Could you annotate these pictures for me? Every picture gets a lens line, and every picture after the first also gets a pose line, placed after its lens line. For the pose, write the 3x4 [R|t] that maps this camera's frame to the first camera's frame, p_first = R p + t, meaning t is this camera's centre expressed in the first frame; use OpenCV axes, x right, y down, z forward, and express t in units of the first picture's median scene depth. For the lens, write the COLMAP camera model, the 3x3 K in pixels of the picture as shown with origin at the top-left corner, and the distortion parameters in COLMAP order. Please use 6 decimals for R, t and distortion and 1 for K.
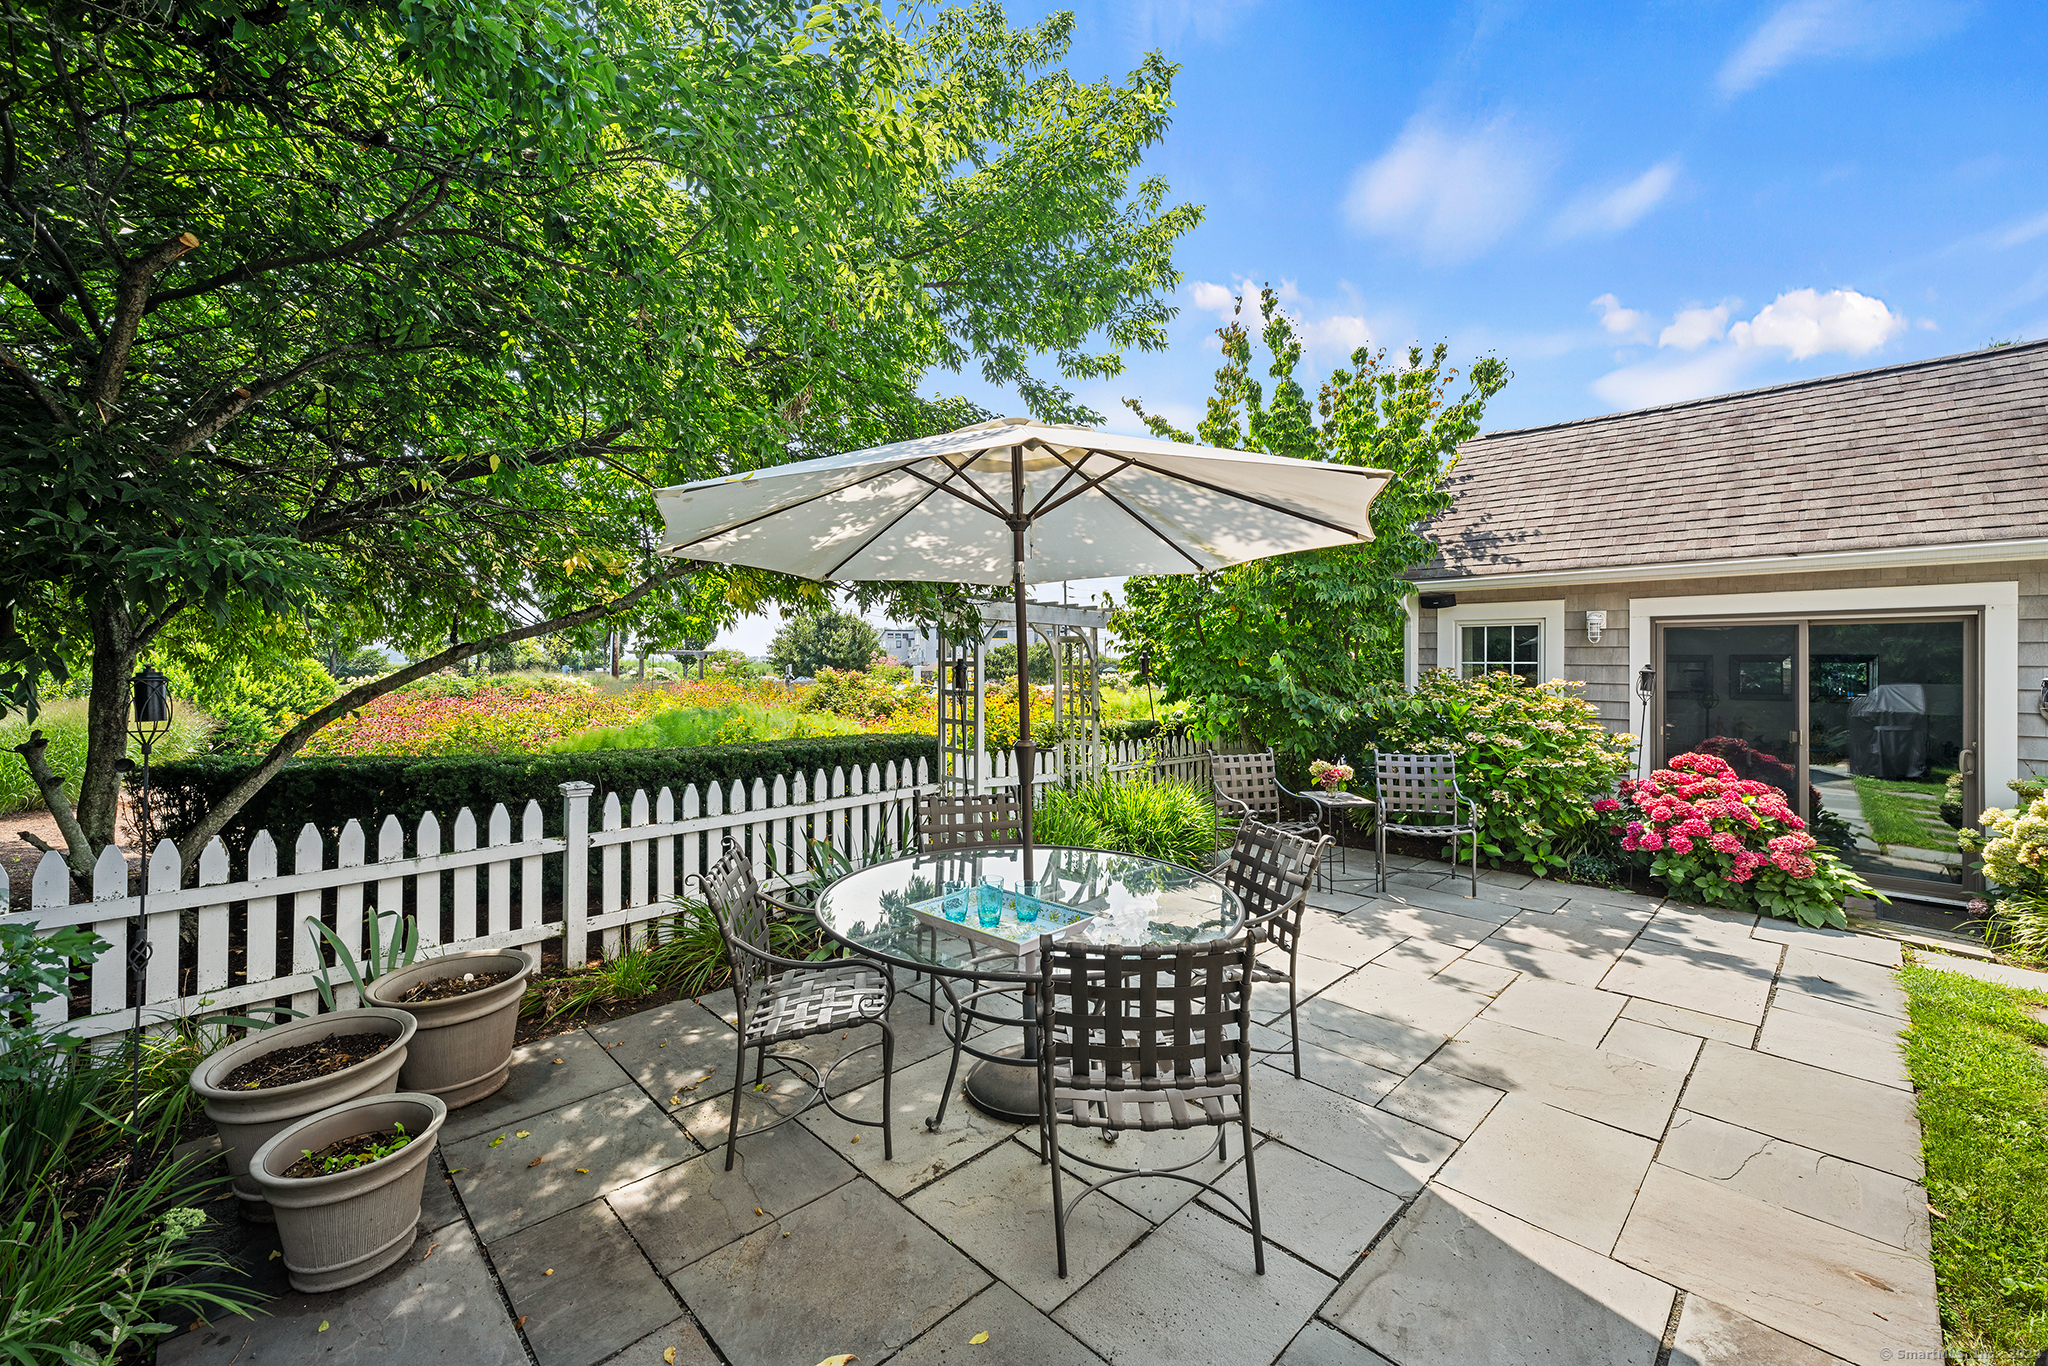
lens RADIAL K [[811.0, 0, 1029.8], [0, 811.0, 662.4], [0, 0, 1]] dist [-0.000247, -0.000039]
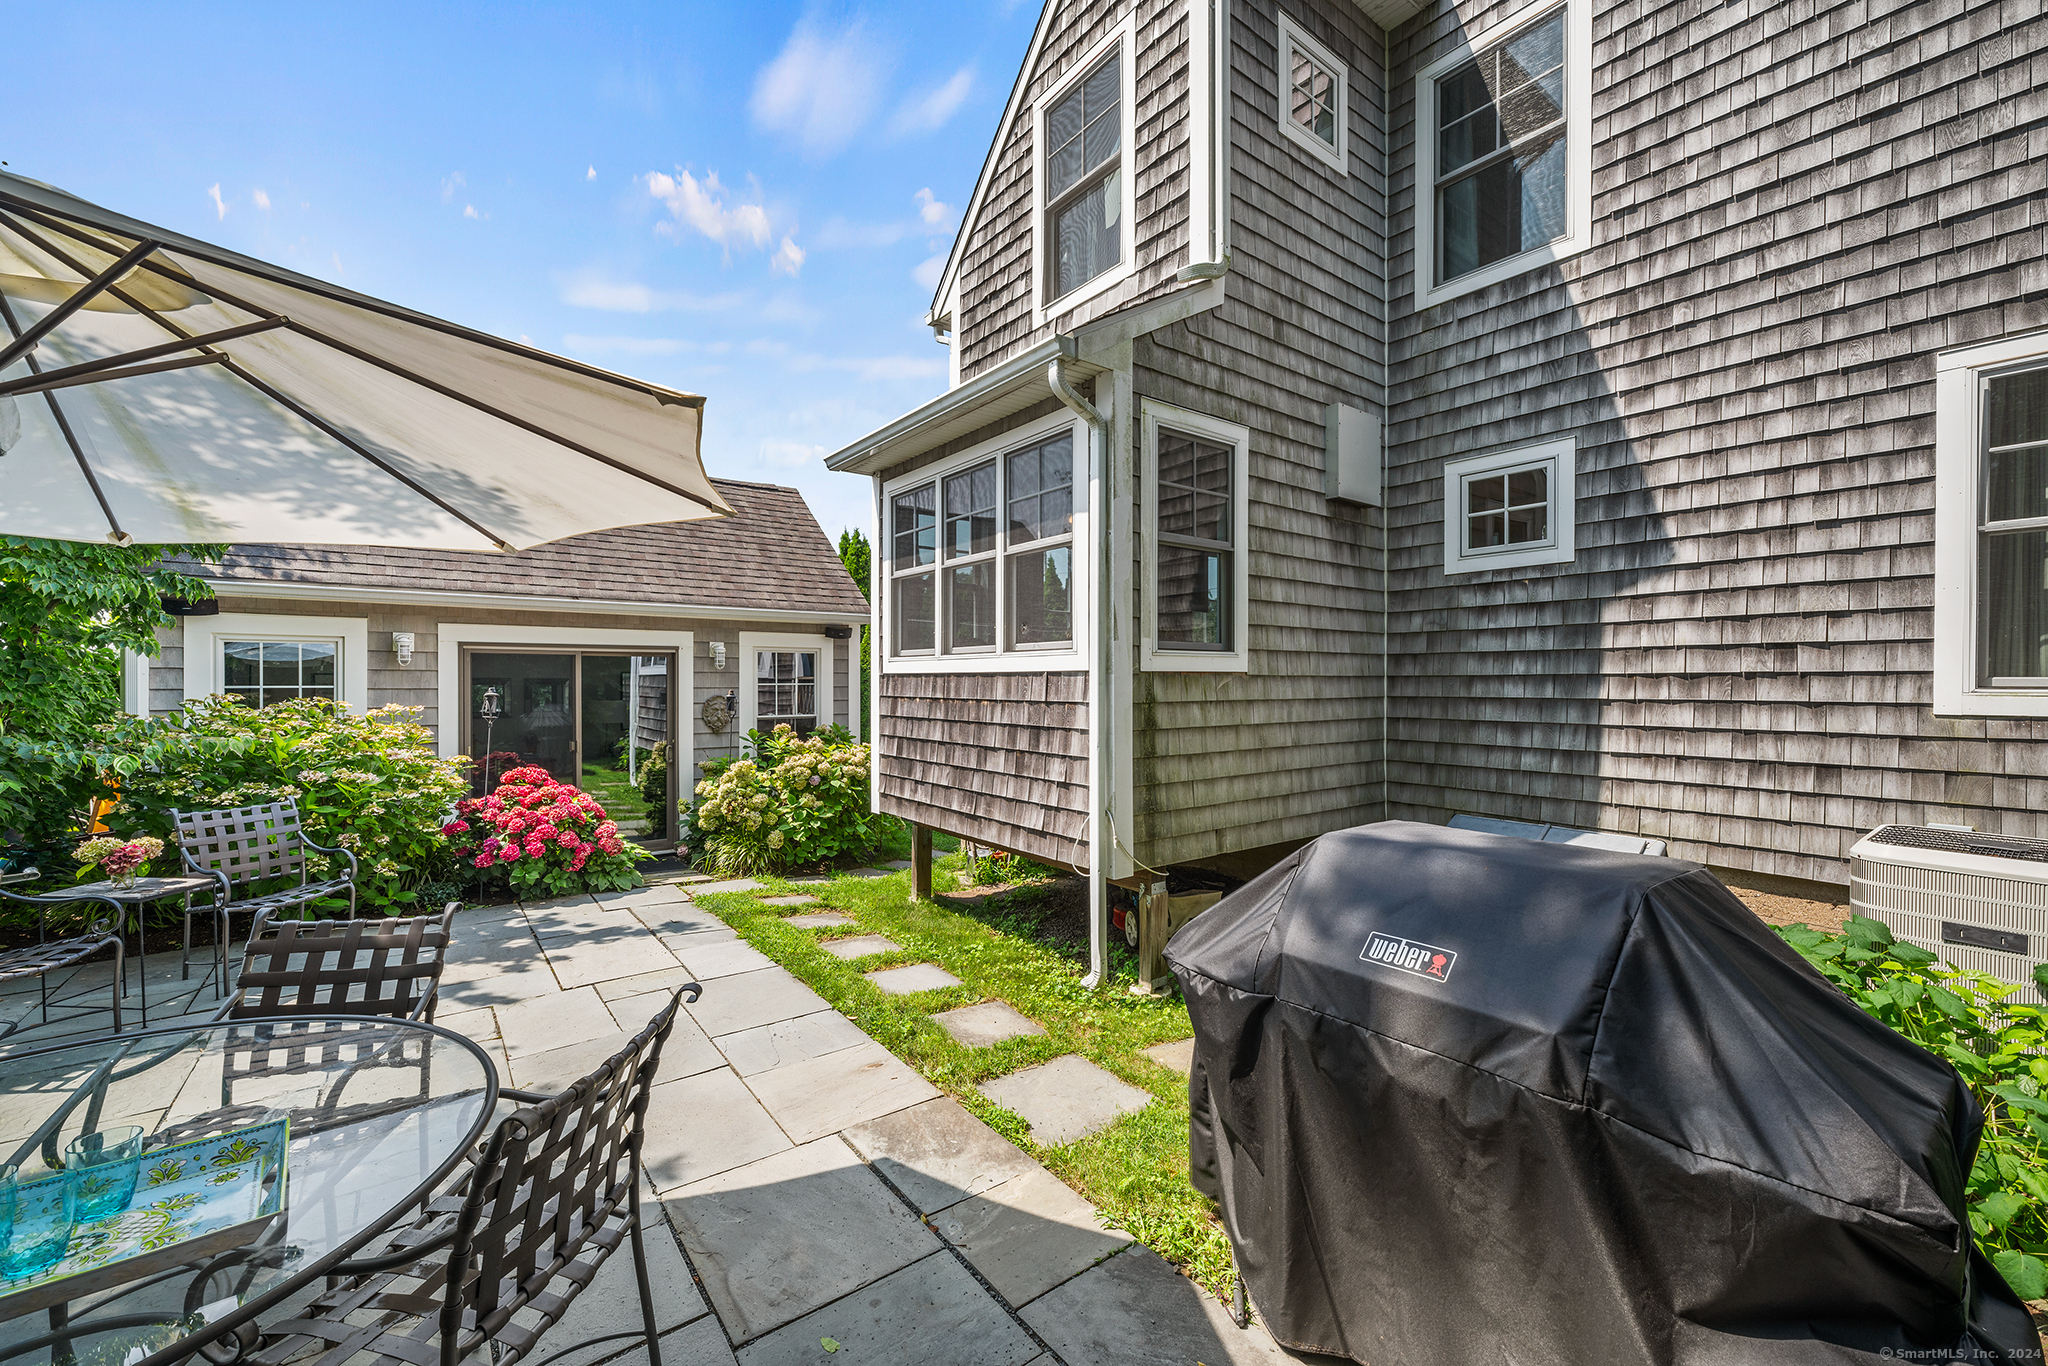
lens RADIAL K [[812.3, 0, 1021.3], [0, 812.3, 677.0], [0, 0, 1]] dist [-0.001103, -0.000033]
pose [[0.137309, 0.005577, 0.990513, -0.205404], [0.001347, 0.999982, -0.005817, -0.005042], [-0.990527, 0.002133, 0.137299, 0.177119]]
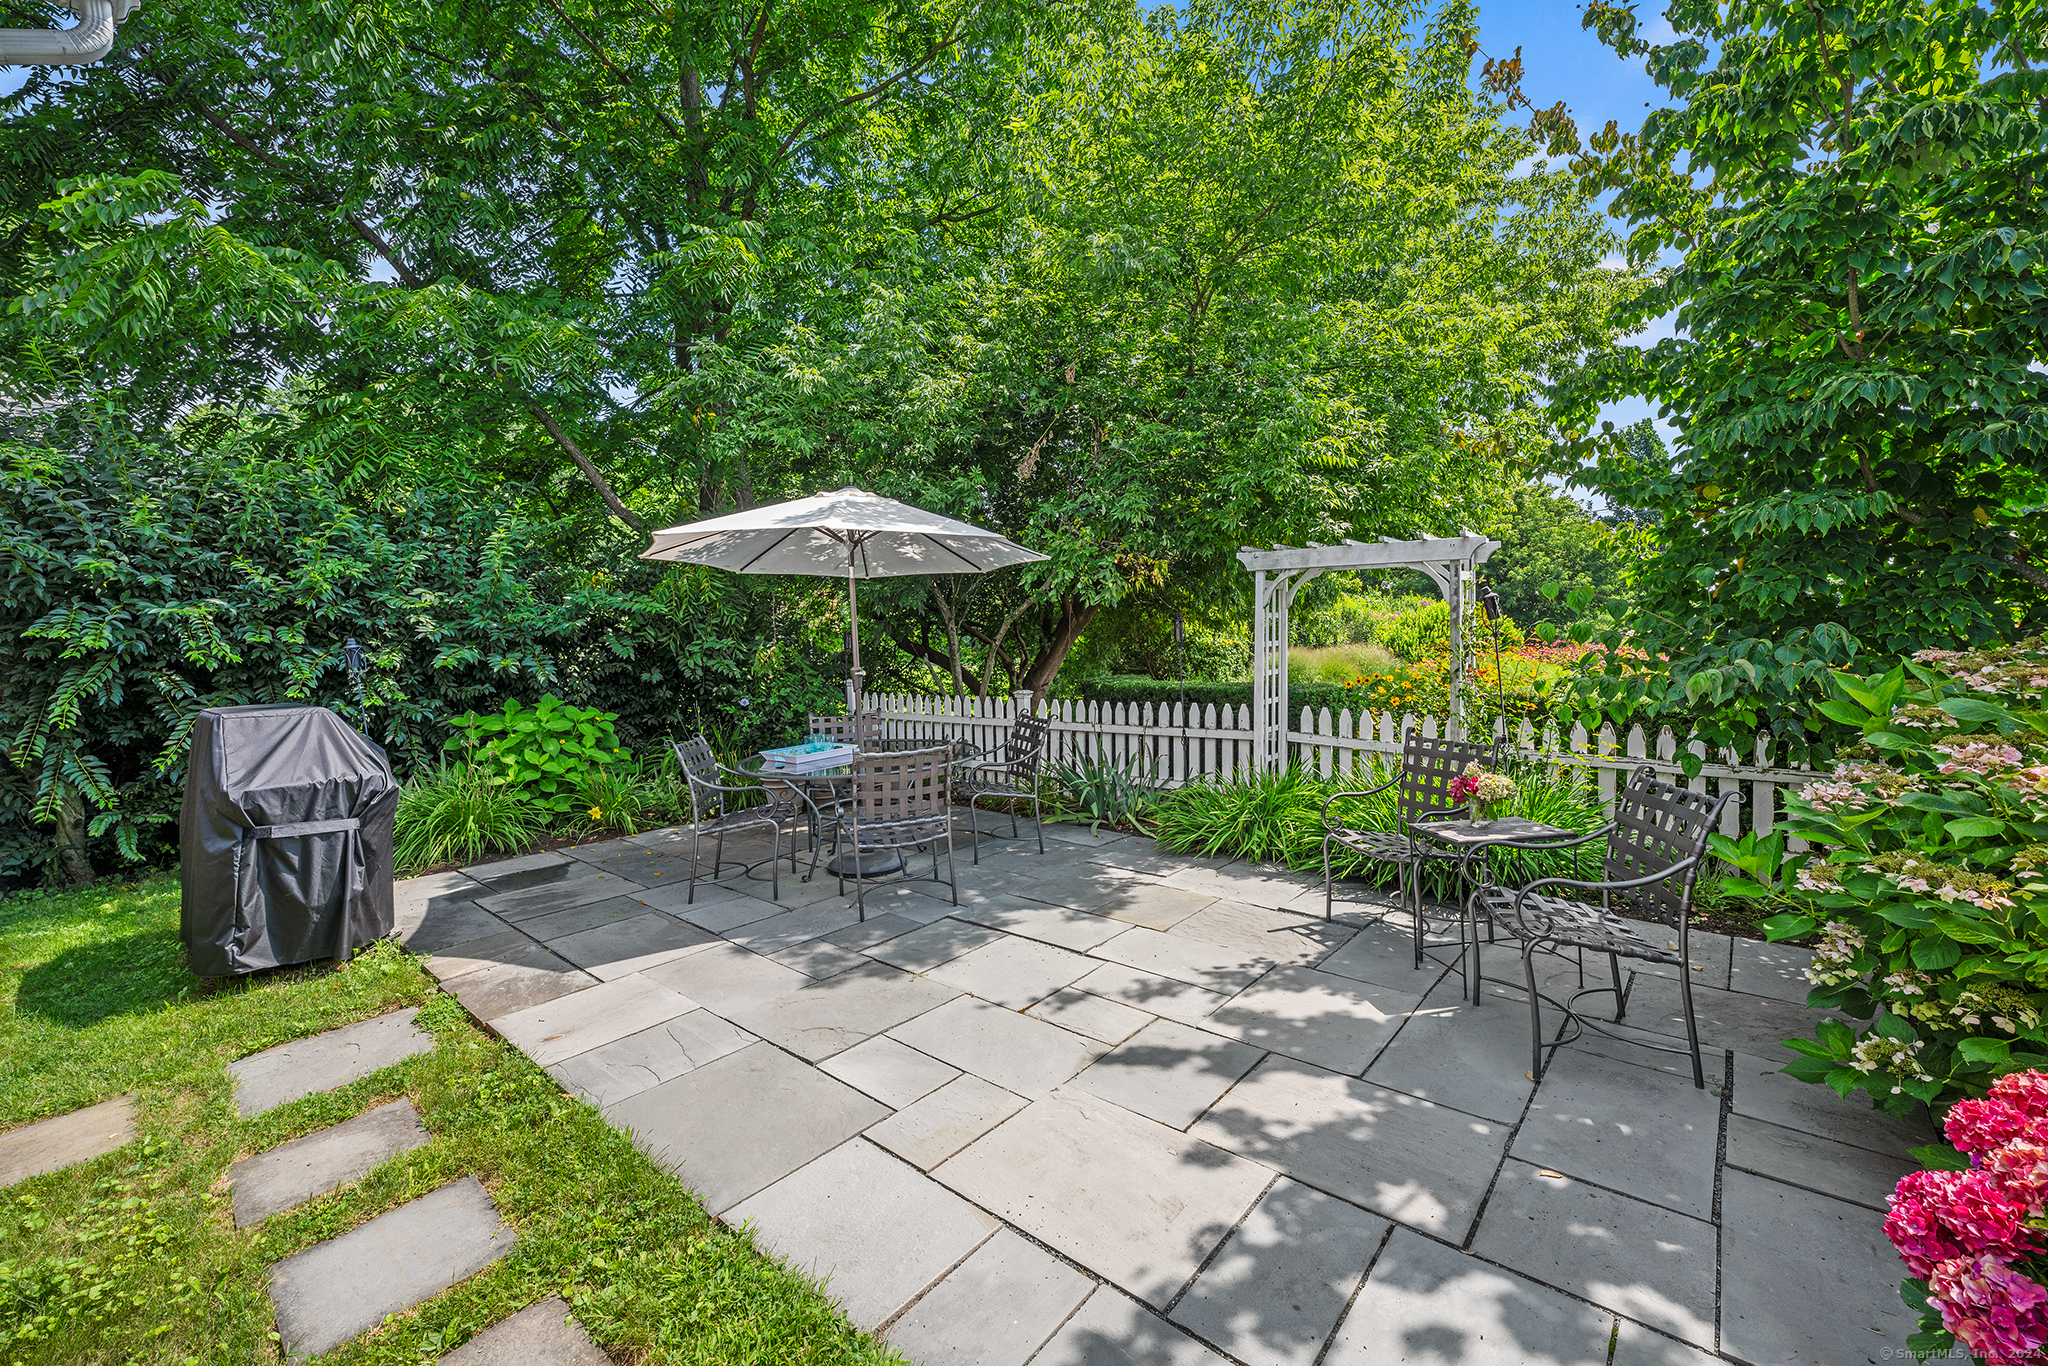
lens RADIAL K [[812.3, 0, 1021.3], [0, 812.3, 677.0], [0, 0, 1]] dist [-0.001103, -0.000033]
pose [[0.082462, 0.043632, -0.995639, 0.968857], [0.041806, 0.998010, 0.047198, 0.019468], [0.995717, -0.045516, 0.080474, 0.663228]]
